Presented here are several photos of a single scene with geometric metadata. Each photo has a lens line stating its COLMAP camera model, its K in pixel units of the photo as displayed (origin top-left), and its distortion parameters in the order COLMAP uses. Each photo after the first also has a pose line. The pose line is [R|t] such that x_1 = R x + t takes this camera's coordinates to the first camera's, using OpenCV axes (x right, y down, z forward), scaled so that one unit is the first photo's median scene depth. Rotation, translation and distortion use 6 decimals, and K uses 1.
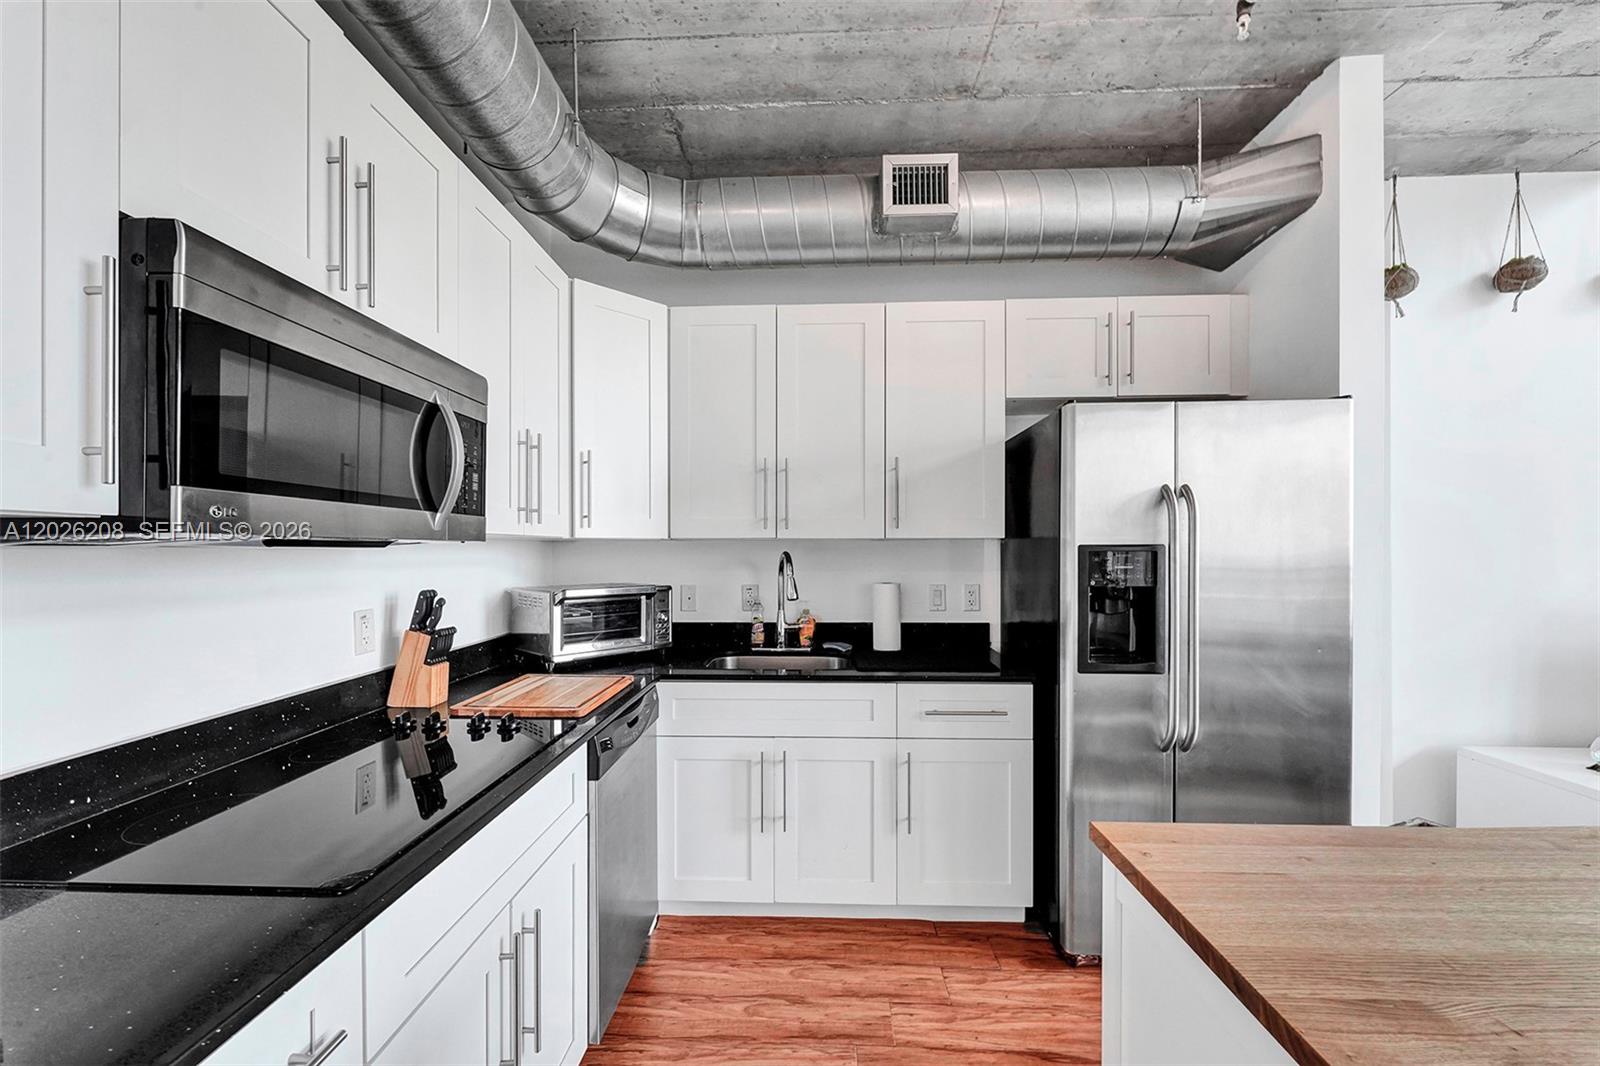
lens RADIAL K [[635.6, 0, 788.6], [0, 635.6, 547.6], [0, 0, 1]] dist [-0.006066, -0.000072]
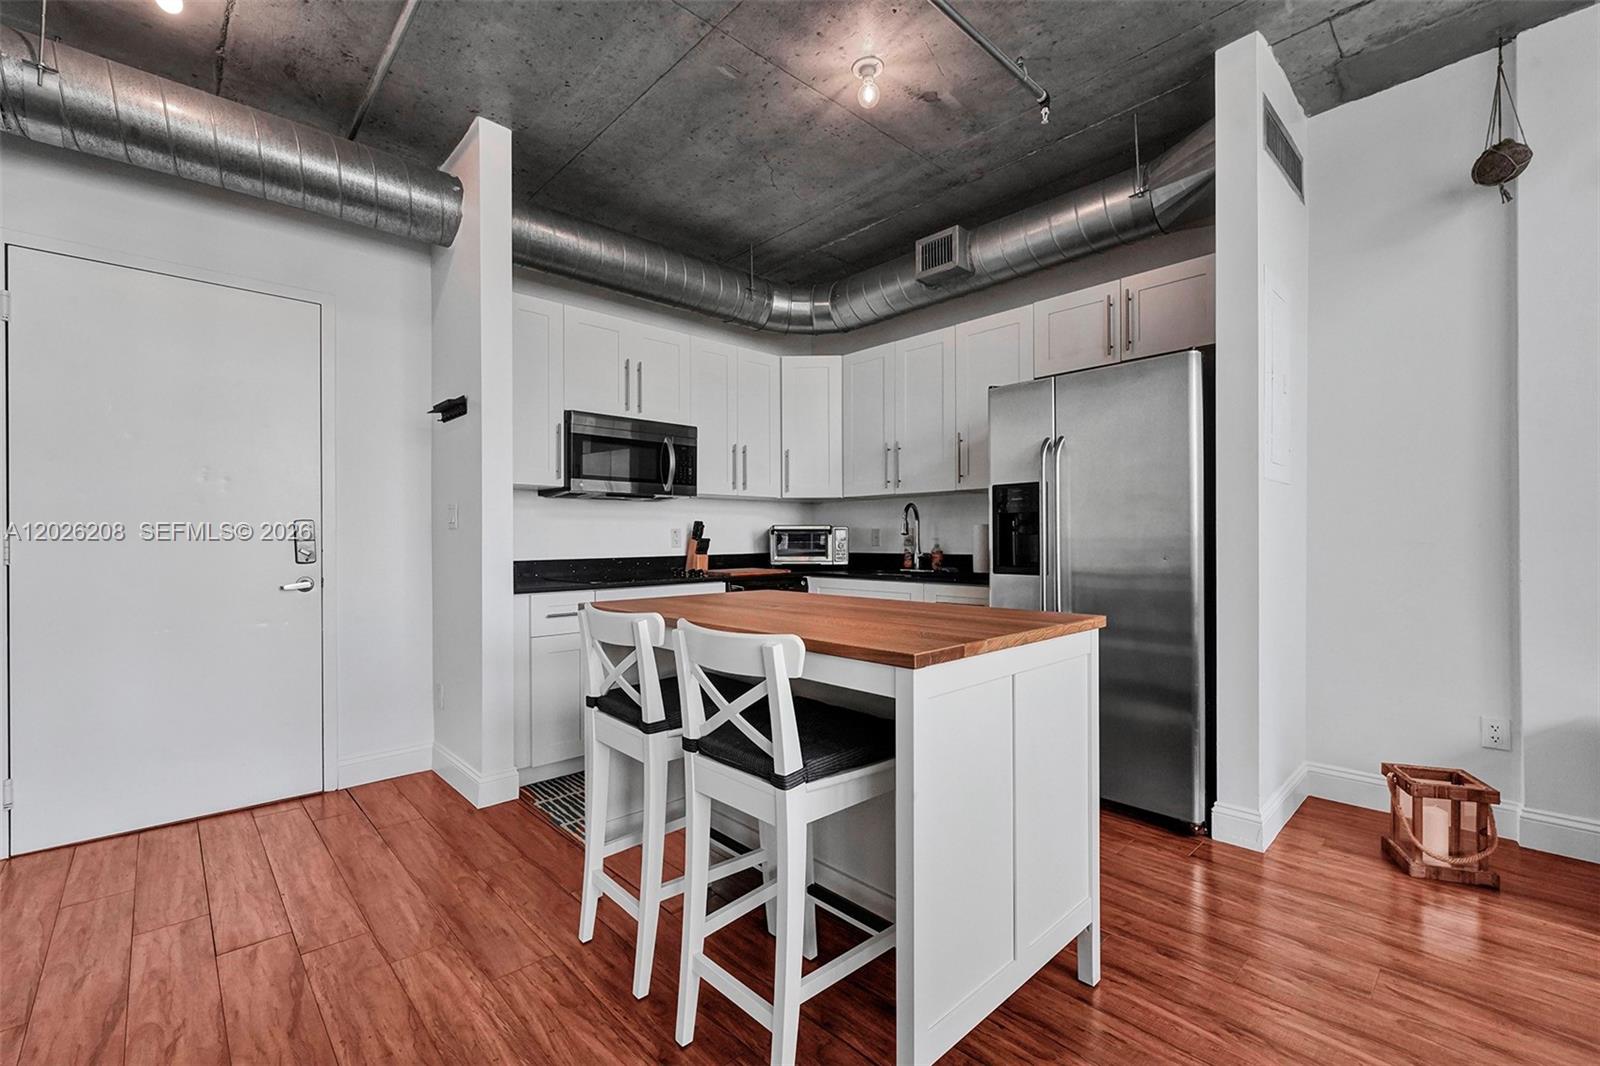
lens RADIAL K [[676.7, 0, 785.7], [0, 676.7, 539.8], [0, 0, 1]] dist [0.001509, 0.000169]
pose [[0.716549, -0.000609, -0.697536, 1.036896], [0.001217, 0.999999, 0.000378, 0.104186], [0.697535, -0.001120, 0.716550, -0.391282]]
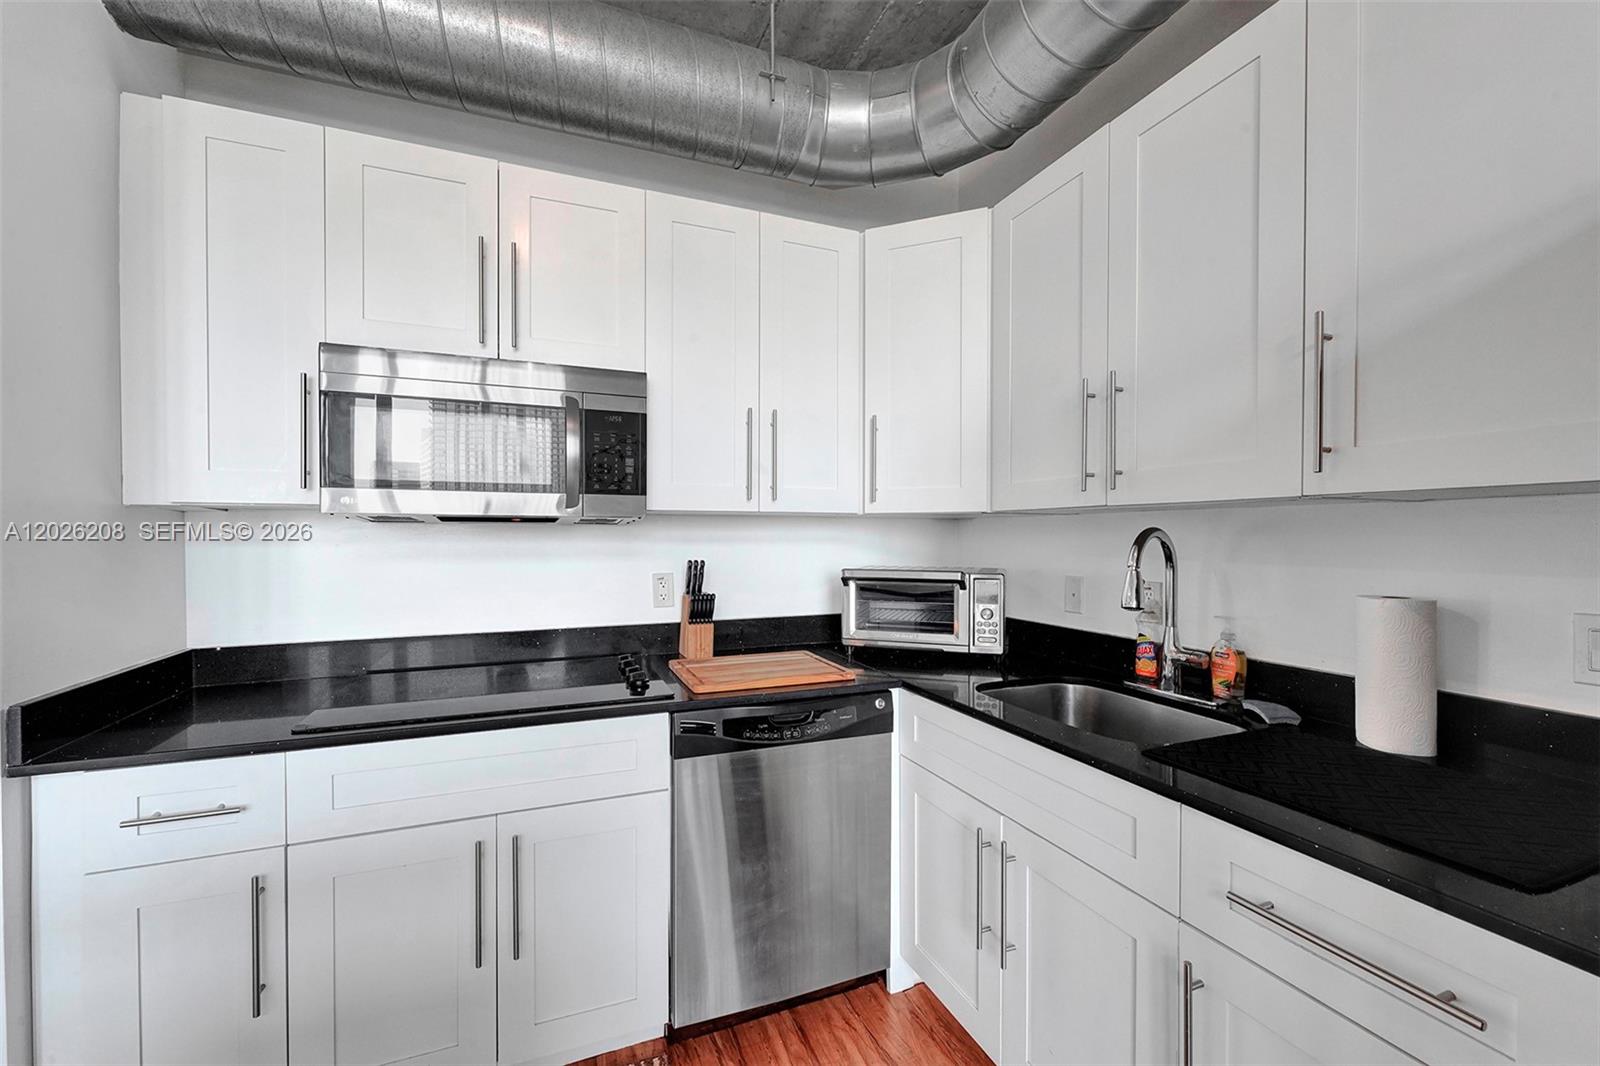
lens RADIAL K [[635.4, 0, 793.2], [0, 635.4, 539.2], [0, 0, 1]] dist [-0.006660, 0.000210]
pose [[0.422242, 0.007934, -0.906448, 0.455029], [0.000059, 0.999961, 0.008780, 0.013283], [0.906483, -0.003760, 0.422225, 0.522597]]
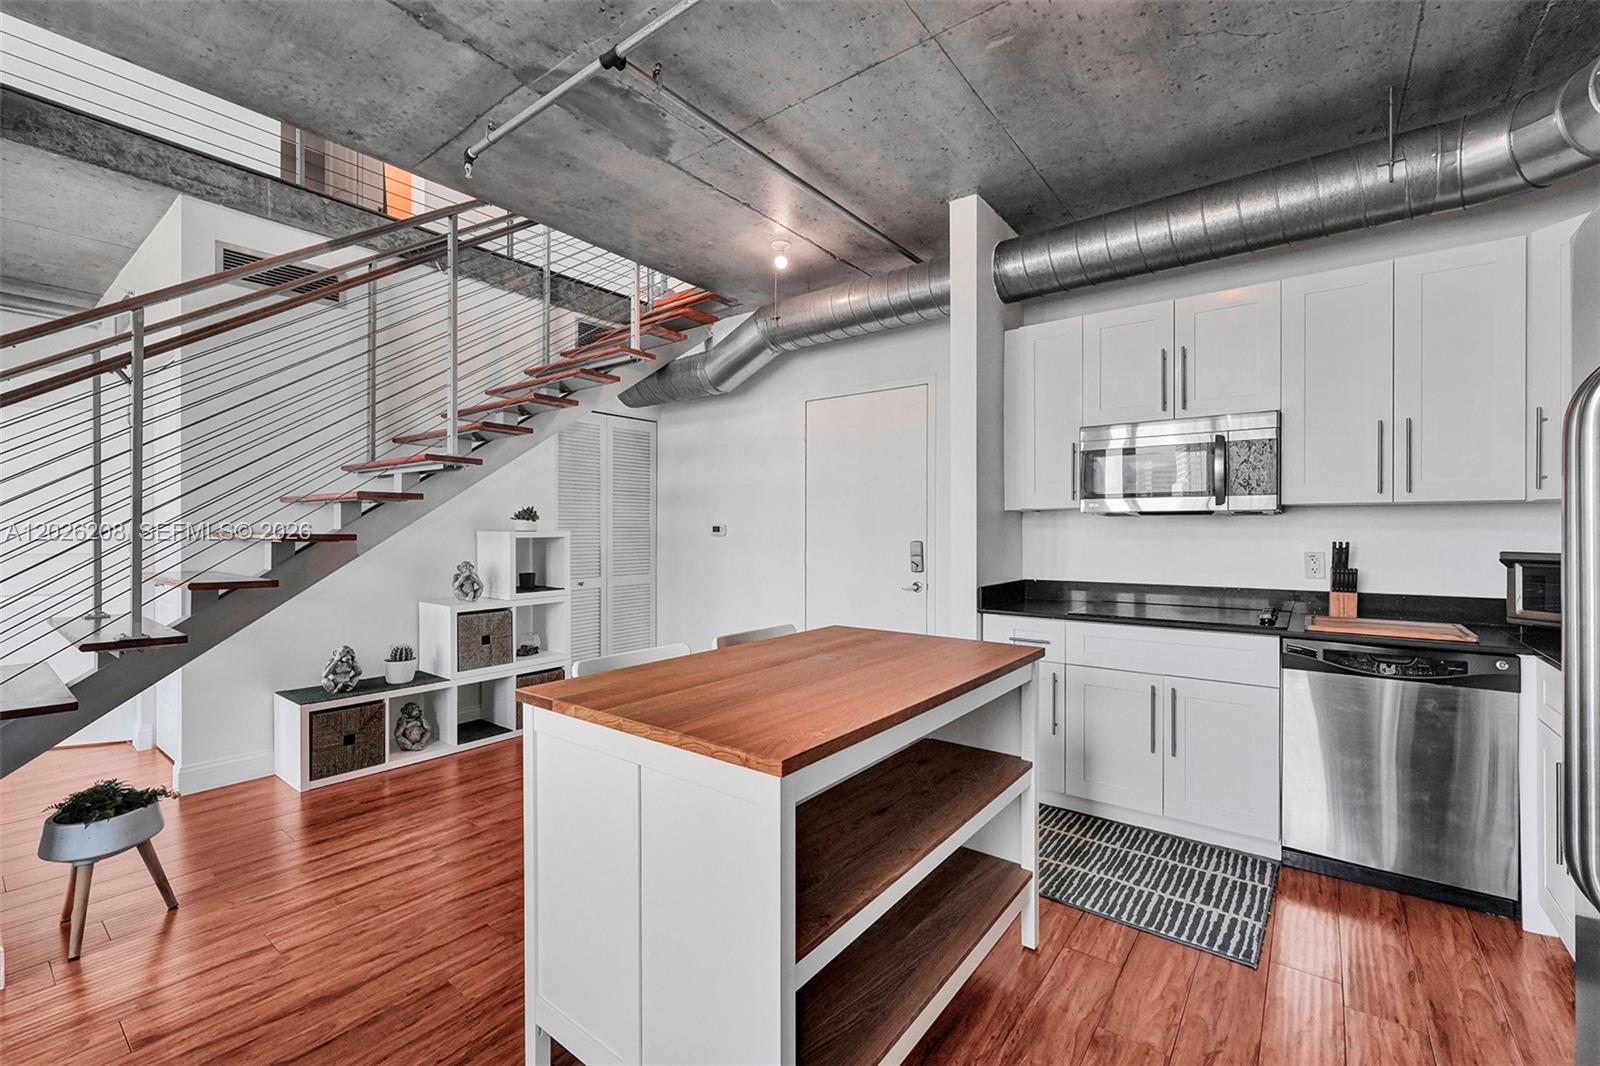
lens RADIAL K [[674.8, 0, 800.0], [0, 674.8, 533.0], [0, 0, 1]] dist [0.002051, 0.000232]
pose [[-0.562422, 0.002182, -0.826848, 1.149183], [0.000840, 0.999998, 0.002068, 0.032108], [0.826850, 0.000469, -0.562422, 0.663796]]
